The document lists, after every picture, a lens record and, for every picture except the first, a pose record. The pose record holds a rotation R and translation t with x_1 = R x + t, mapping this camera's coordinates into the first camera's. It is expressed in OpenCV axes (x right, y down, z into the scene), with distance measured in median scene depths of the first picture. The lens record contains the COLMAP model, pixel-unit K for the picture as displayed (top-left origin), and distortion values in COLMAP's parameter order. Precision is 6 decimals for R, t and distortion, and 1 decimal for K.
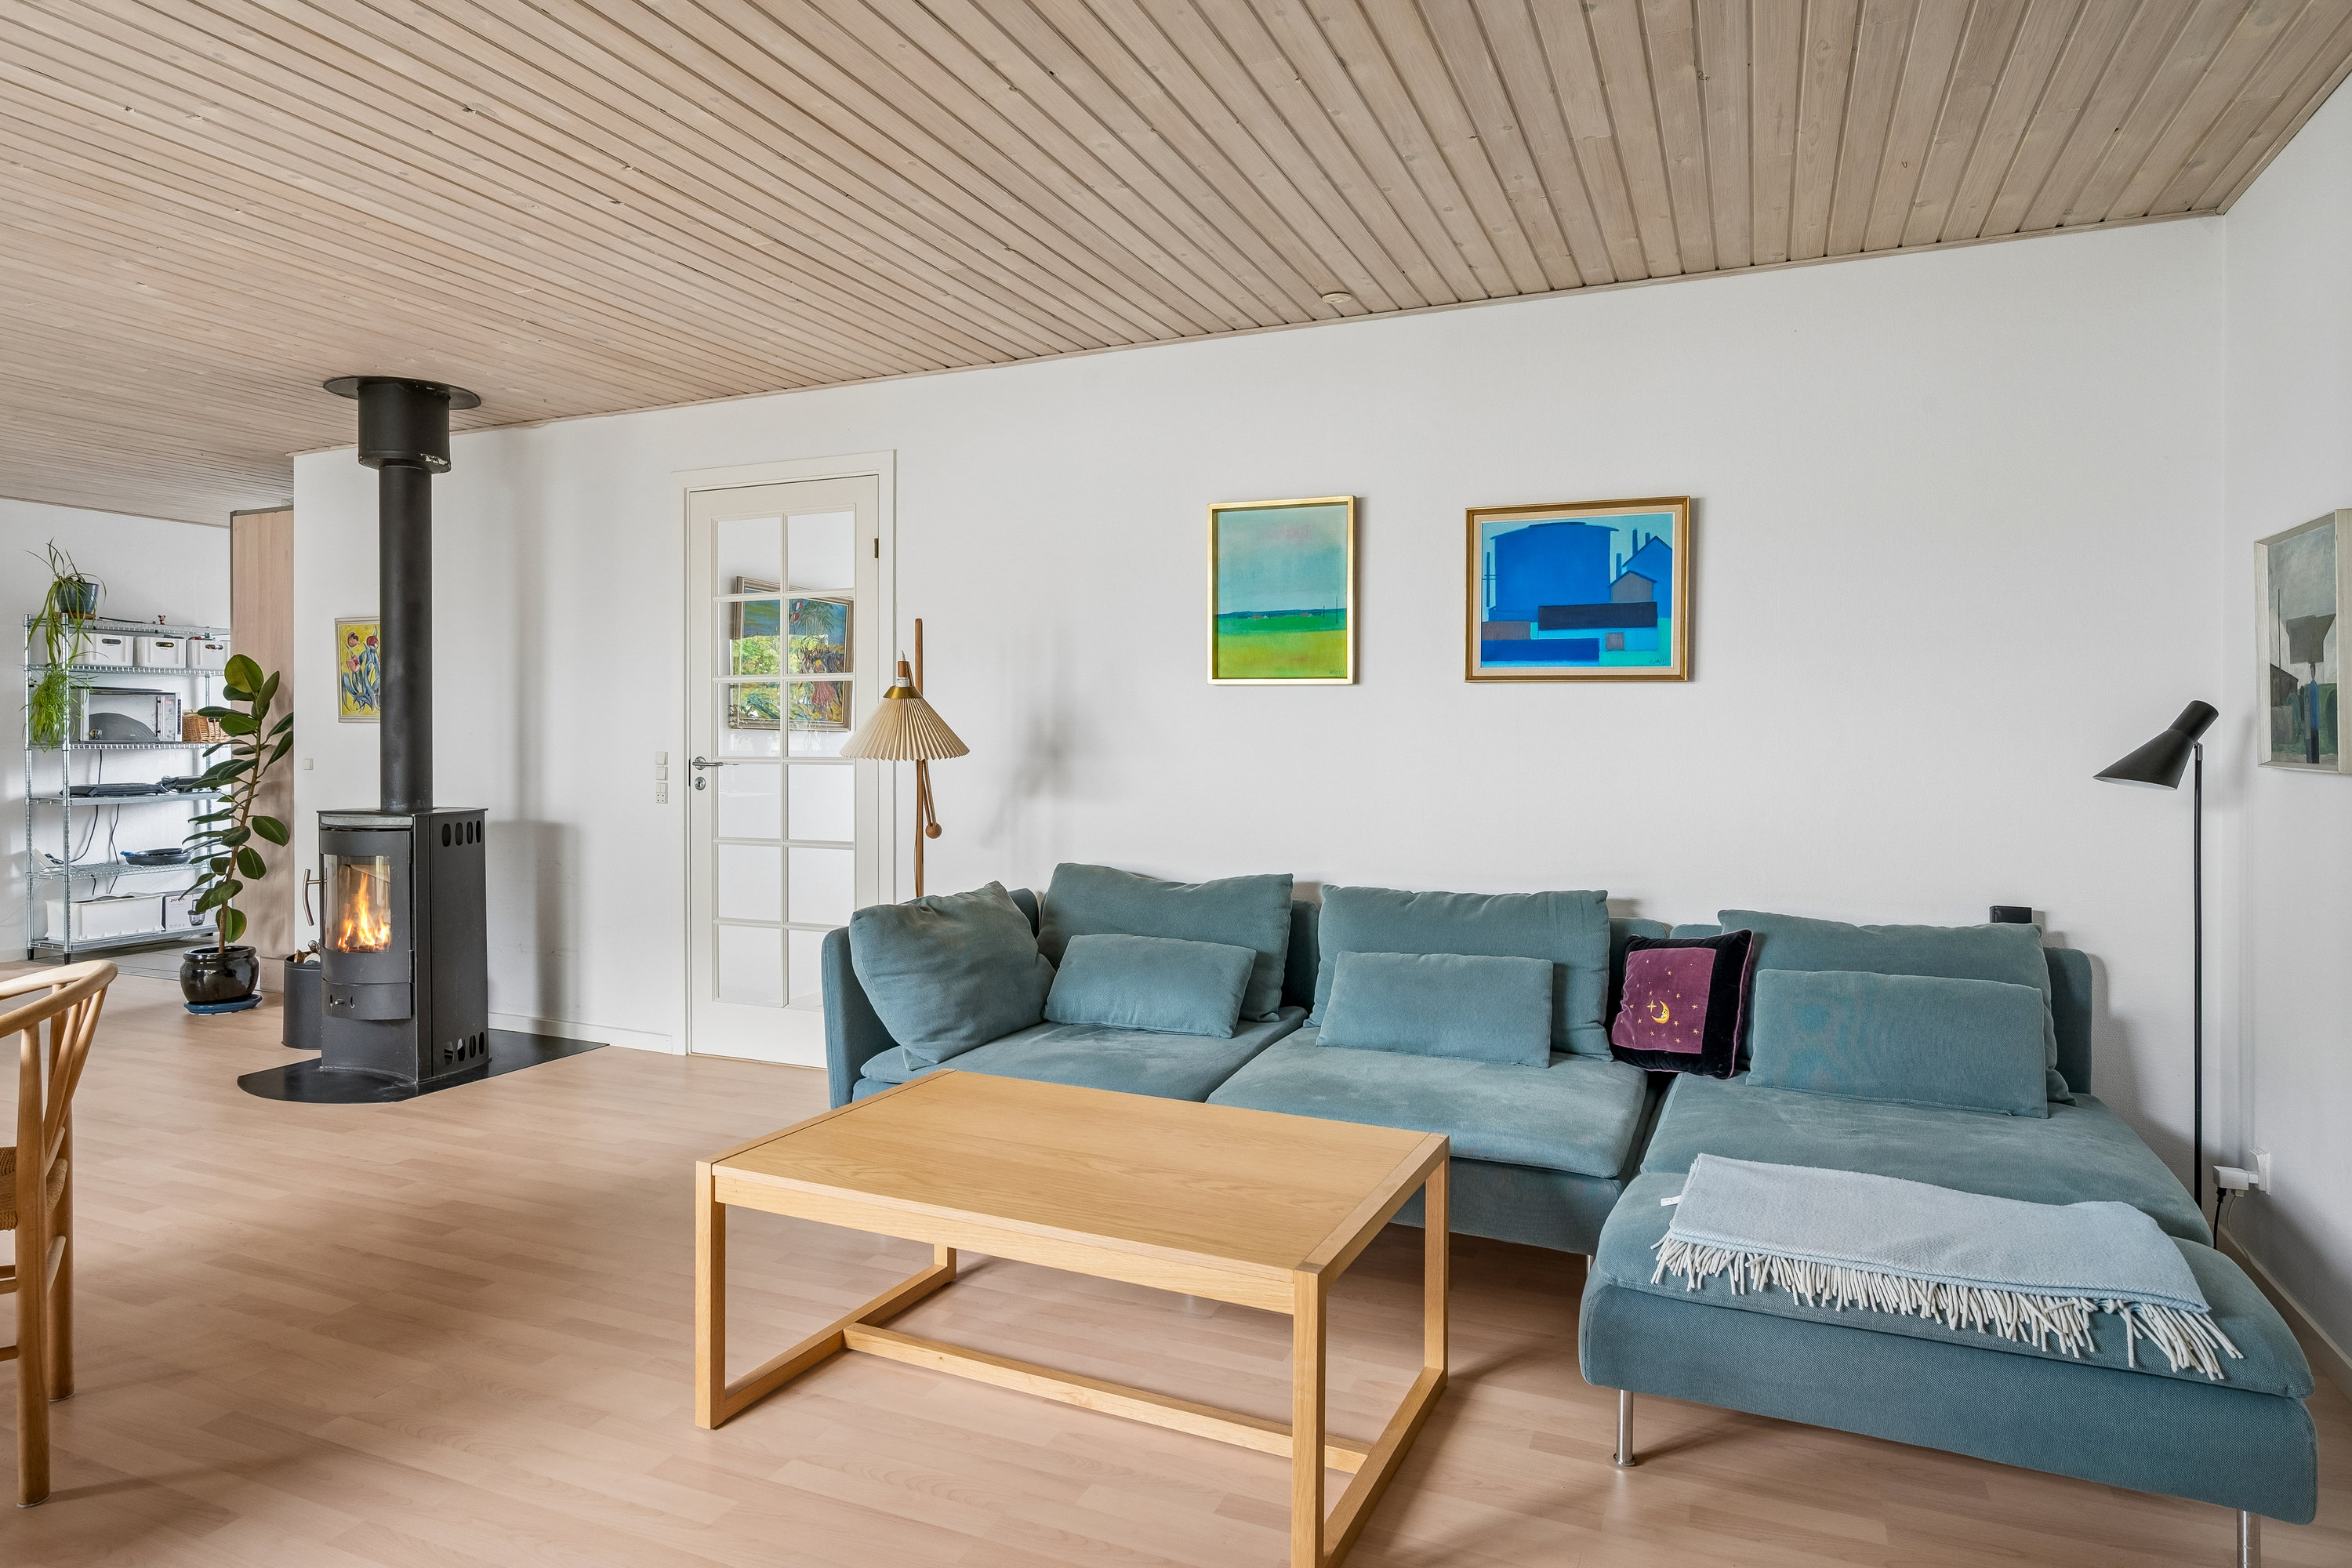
lens RADIAL K [[1335.8, 0, 1182.8], [0, 1335.8, 741.0], [0, 0, 1]] dist [-0.003363, 0.000289]
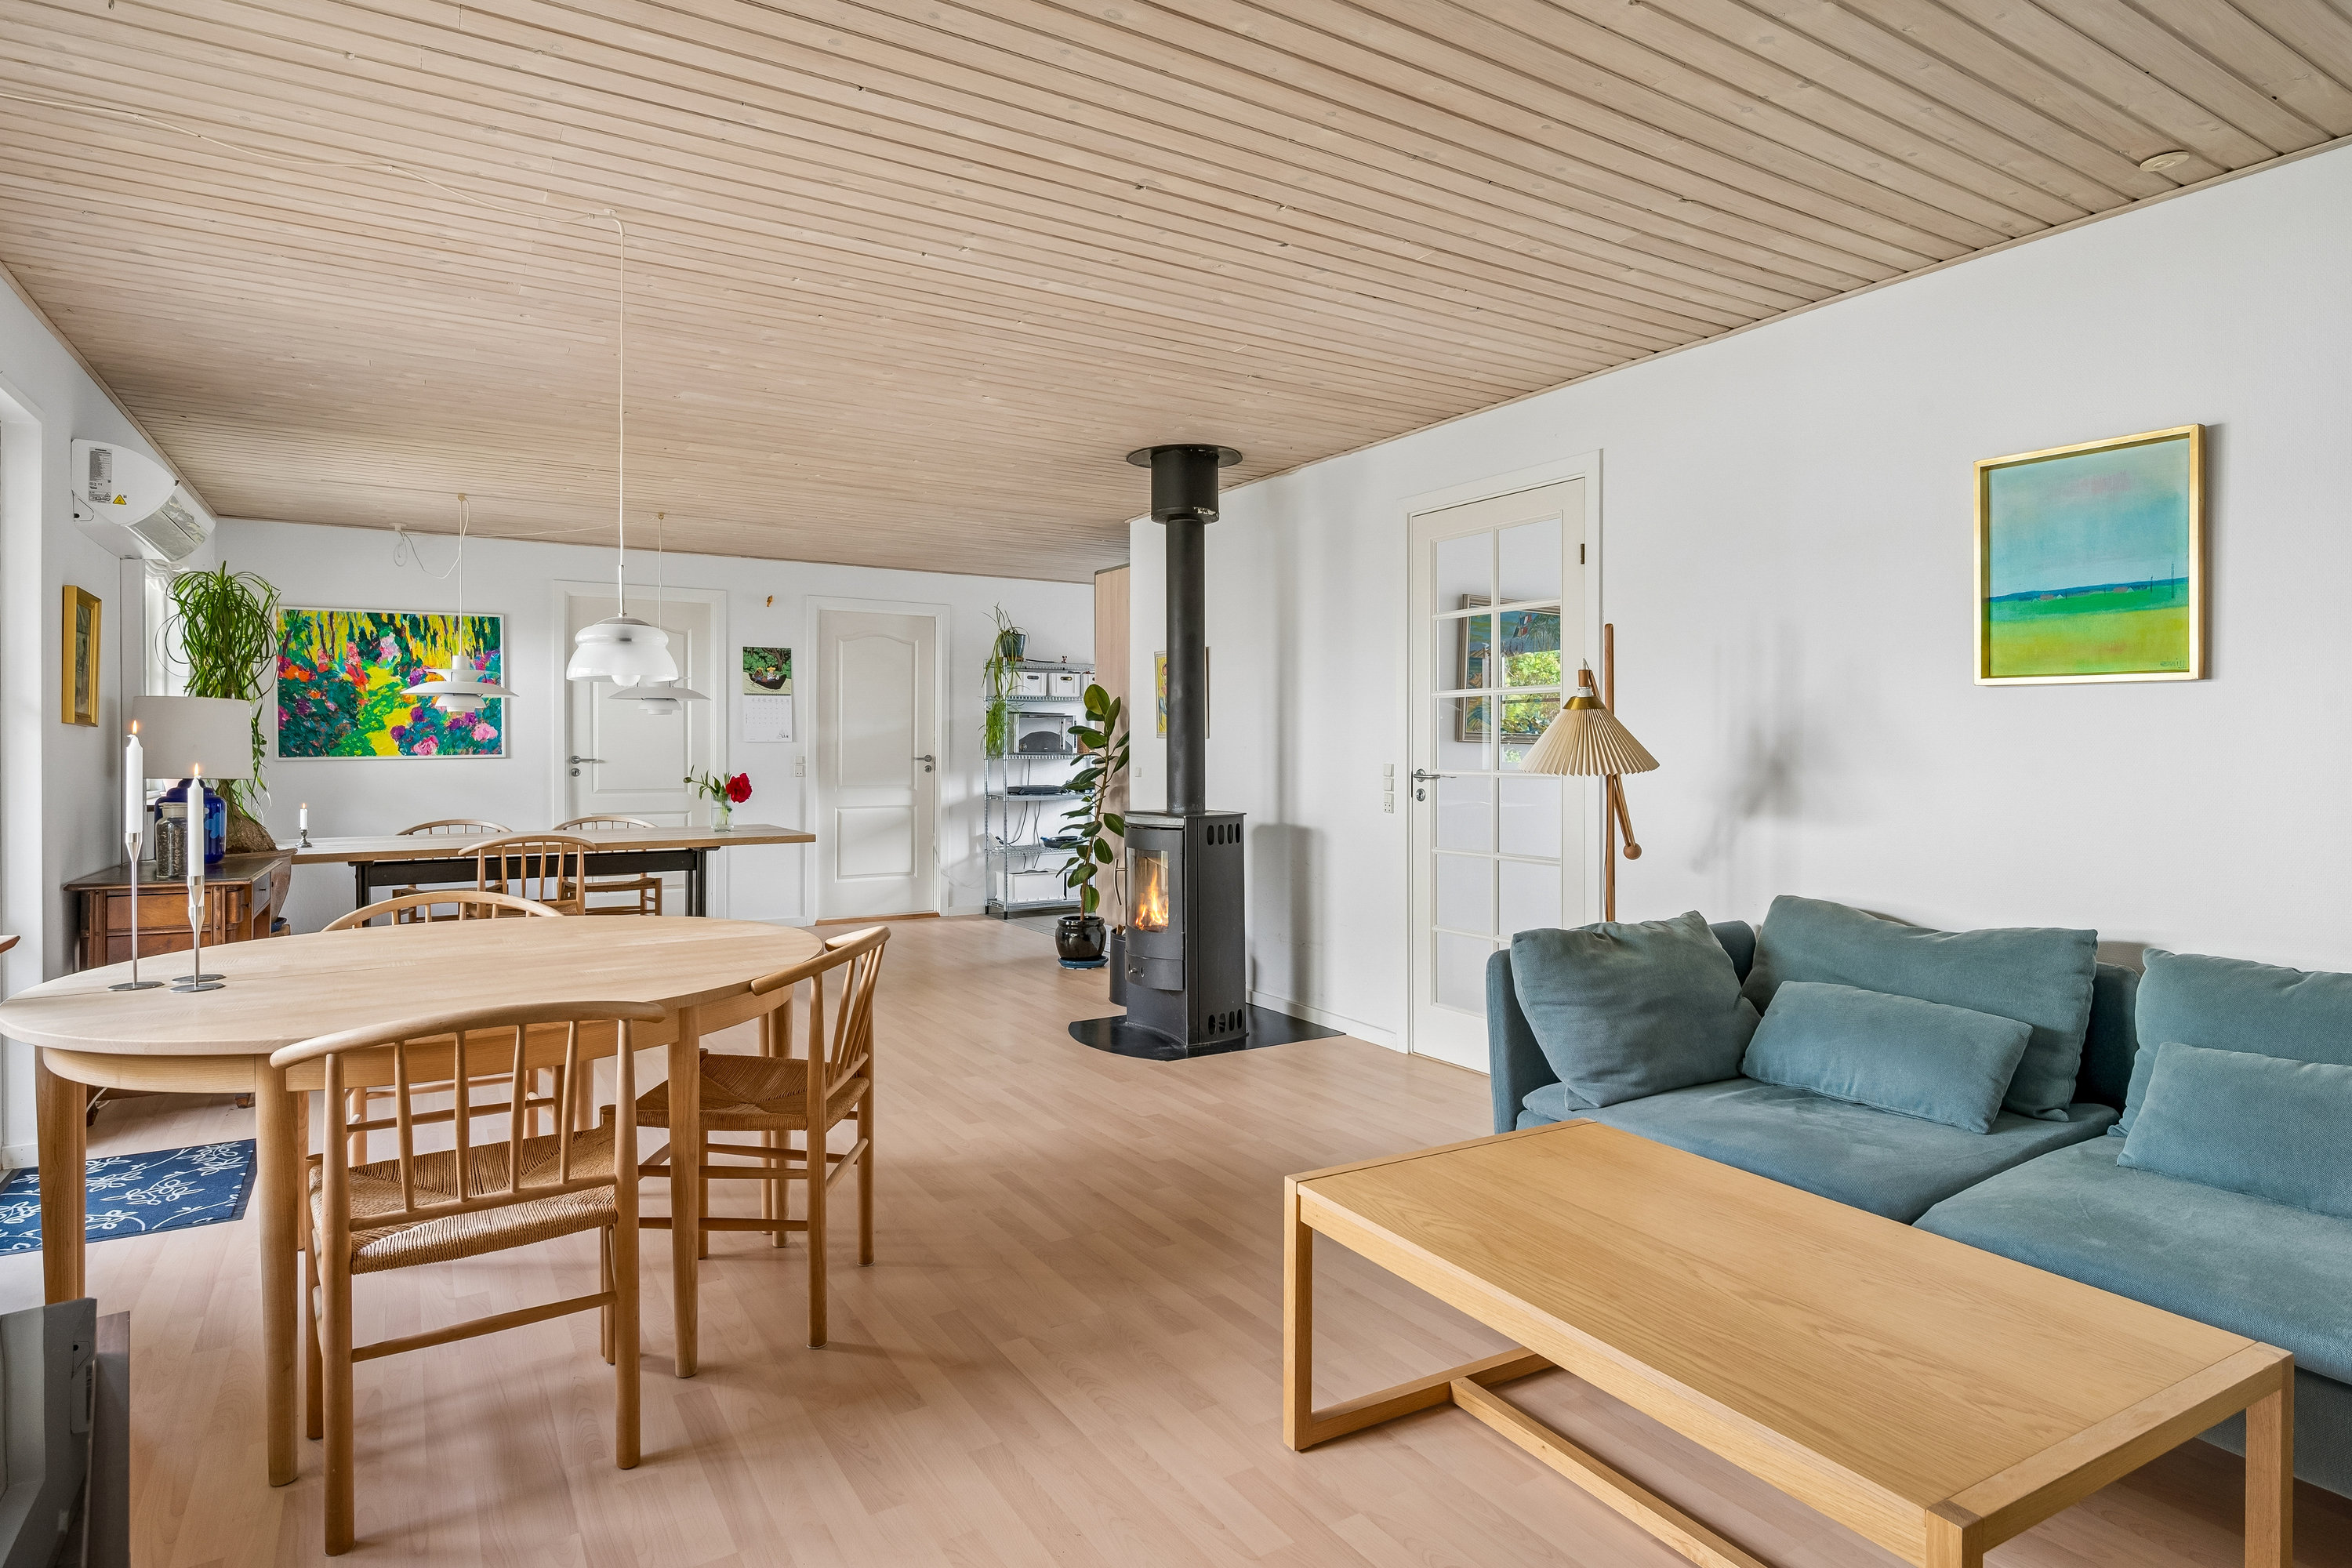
lens RADIAL K [[1266.2, 0, 1182.9], [0, 1266.2, 746.2], [0, 0, 1]] dist [-0.003265, 0.000596]
pose [[0.819395, -0.001104, -0.573228, 0.069683], [-0.002438, 0.999982, -0.005411, -0.000349], [0.573224, 0.005831, 0.819378, 0.110072]]
